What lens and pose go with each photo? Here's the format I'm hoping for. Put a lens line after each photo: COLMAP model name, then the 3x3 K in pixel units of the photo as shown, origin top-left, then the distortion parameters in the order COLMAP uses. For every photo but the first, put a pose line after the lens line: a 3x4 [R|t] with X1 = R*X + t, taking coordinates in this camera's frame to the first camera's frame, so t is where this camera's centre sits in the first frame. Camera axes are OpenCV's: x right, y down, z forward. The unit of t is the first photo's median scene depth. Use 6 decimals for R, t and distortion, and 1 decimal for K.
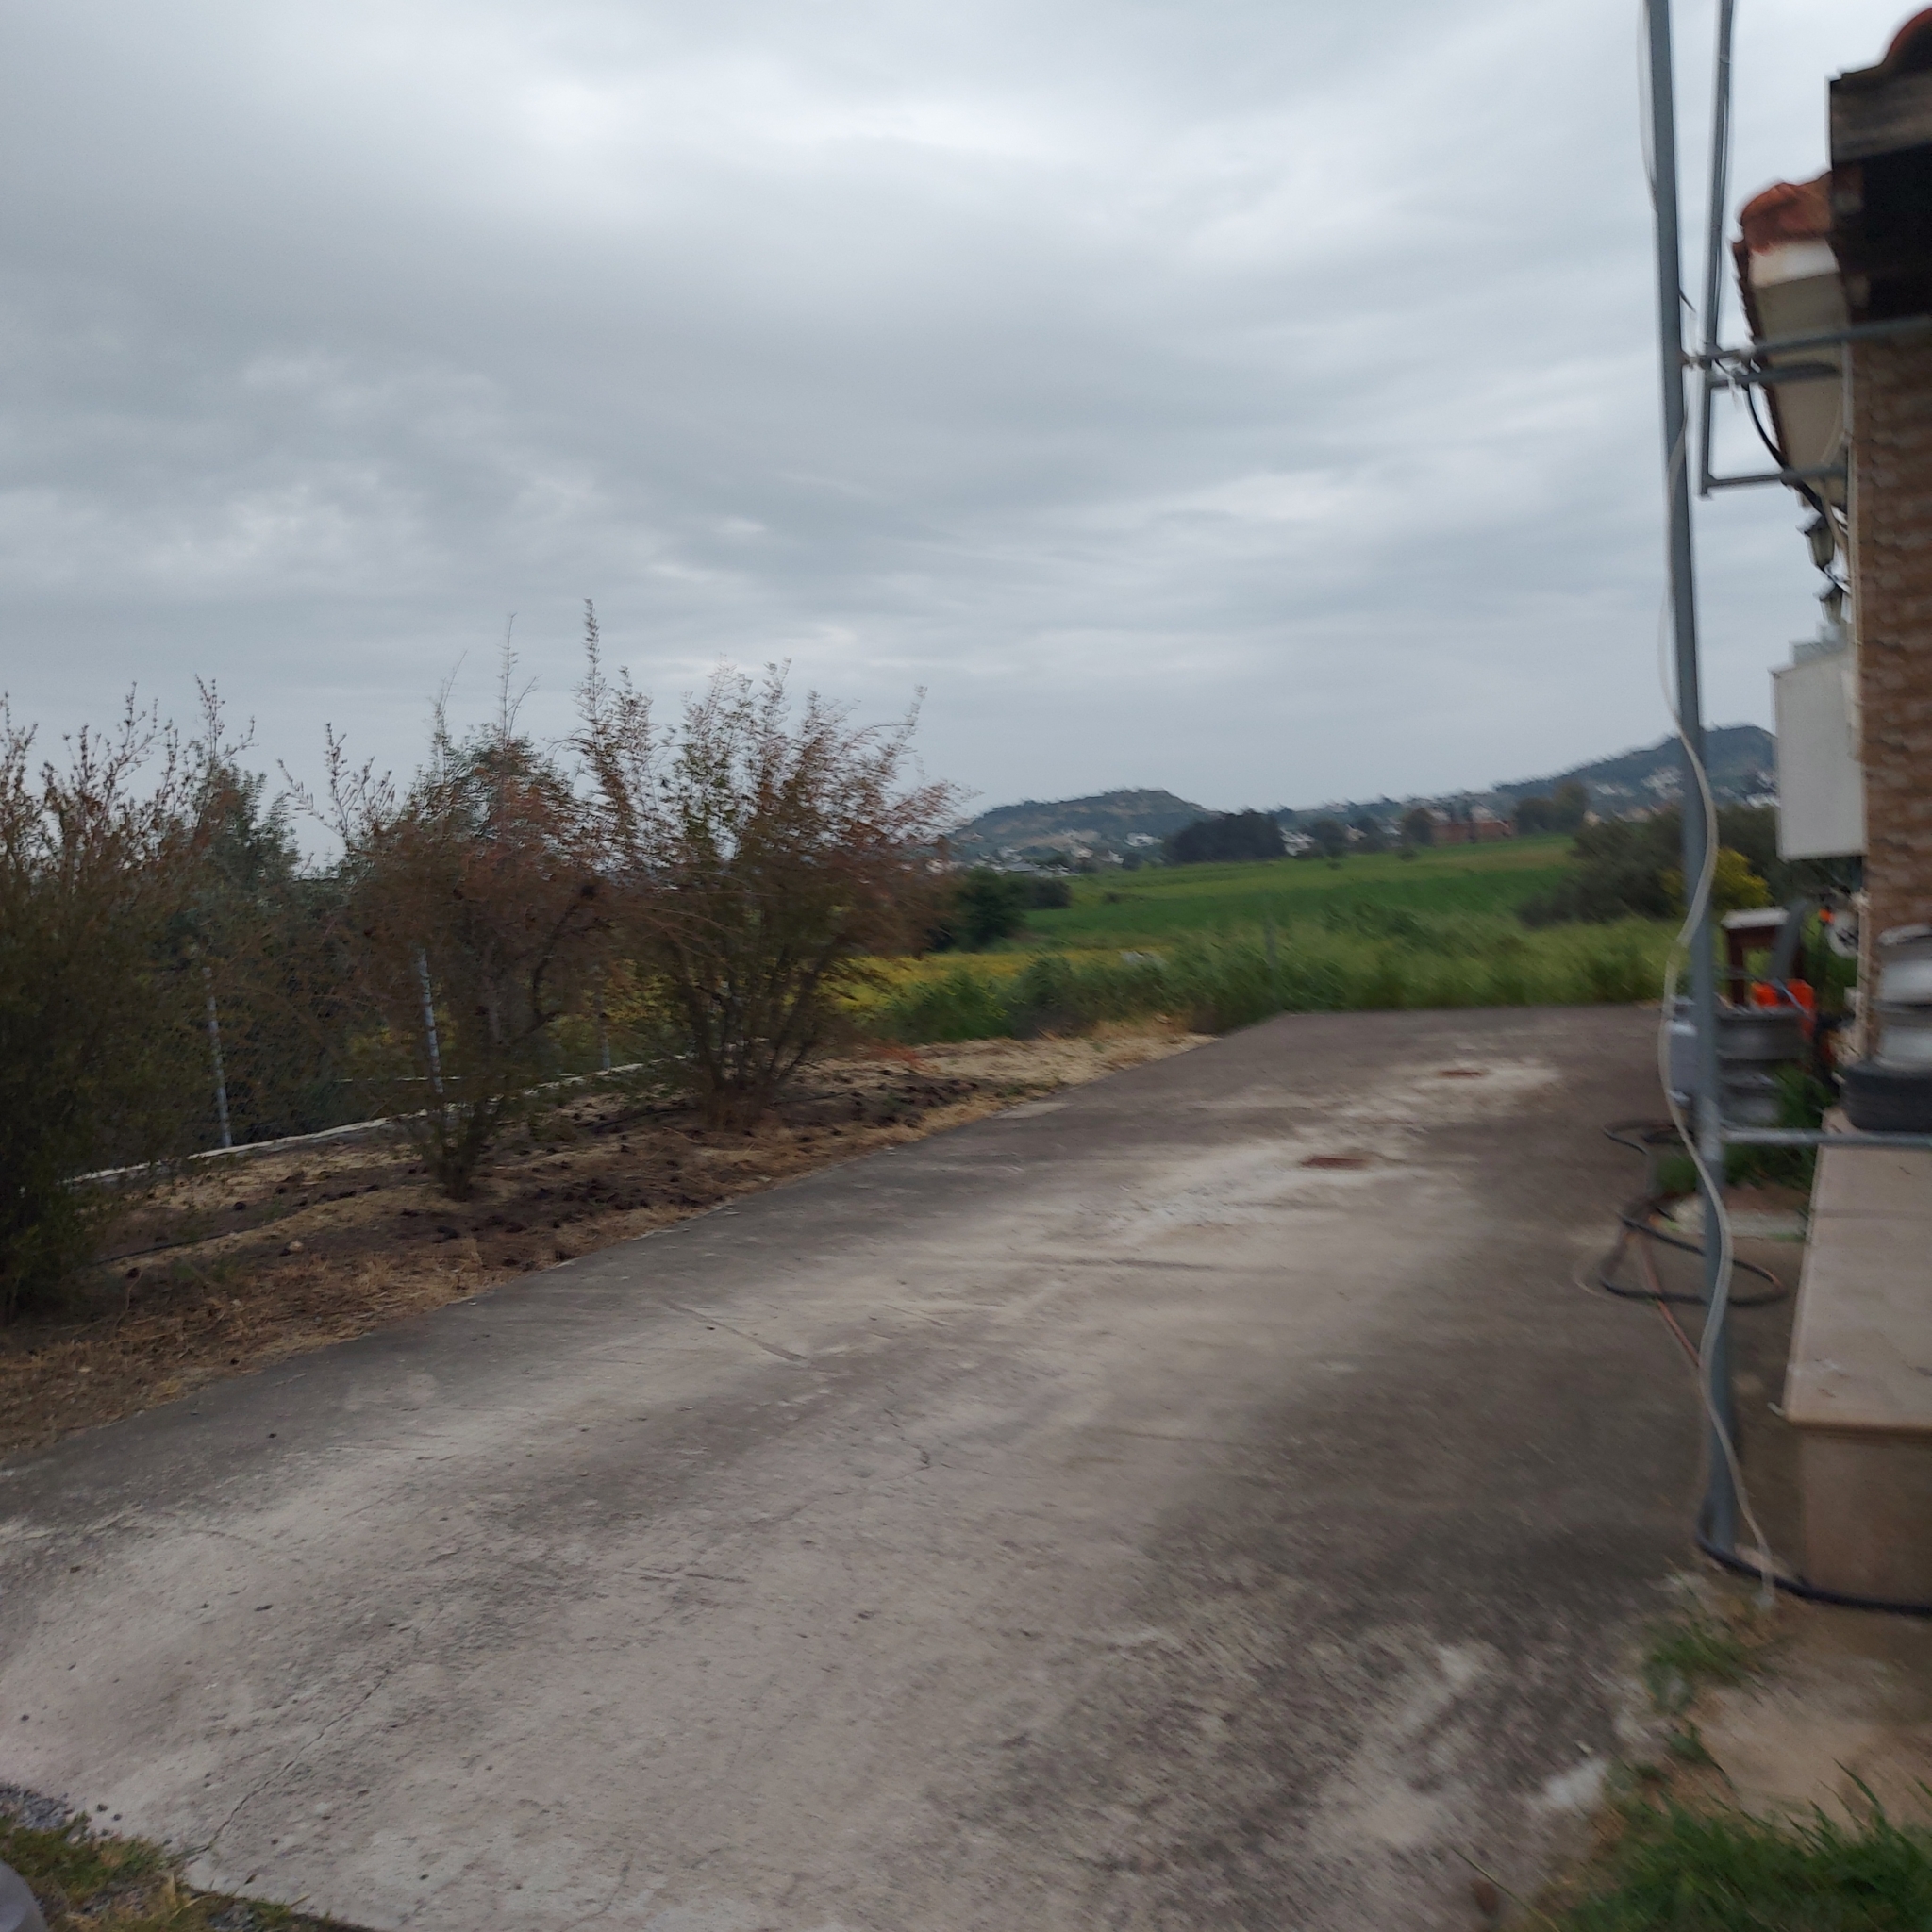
lens RADIAL K [[1811.0, 0, 1026.7], [0, 1811.0, 1000.2], [0, 0, 1]] dist [0.107641, -0.108517]
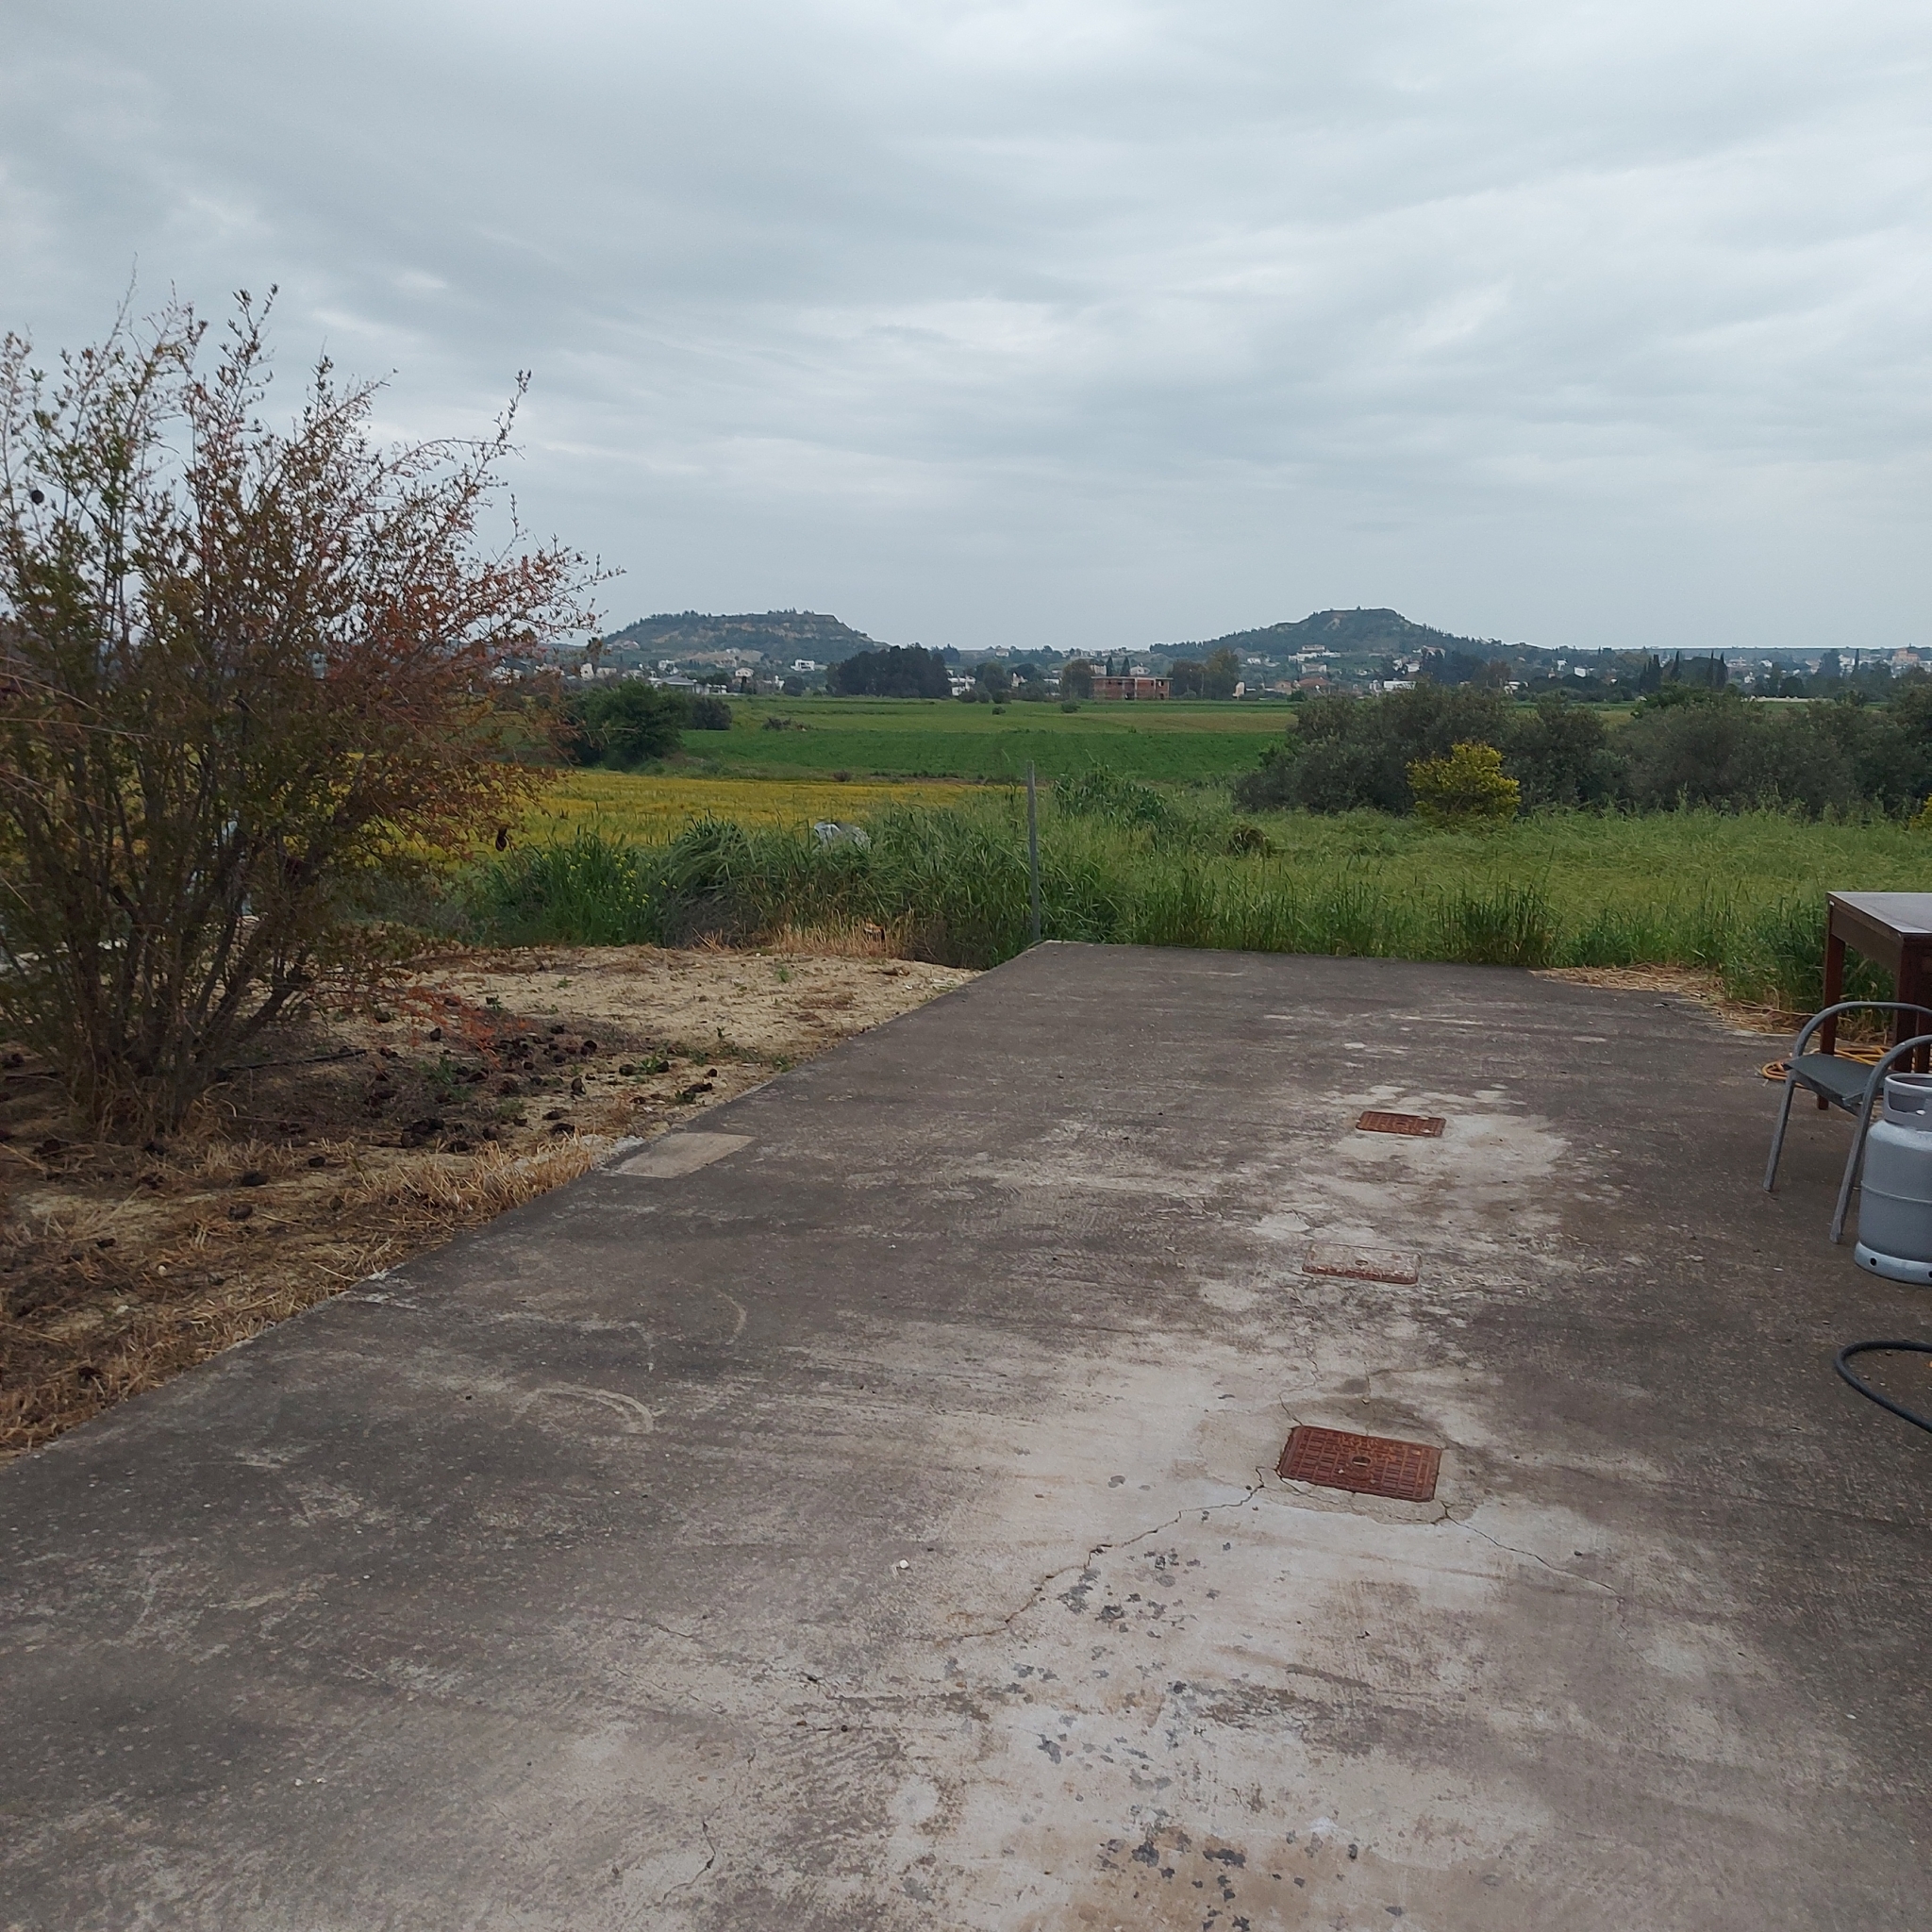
lens RADIAL K [[1794.0, 0, 1014.3], [0, 1794.0, 997.6], [0, 0, 1]] dist [0.102847, -0.100810]
pose [[0.979918, 0.061156, 0.189793, -0.003028], [-0.078315, 0.993362, 0.084259, -0.026076], [-0.183380, -0.097430, 0.978202, 0.269277]]
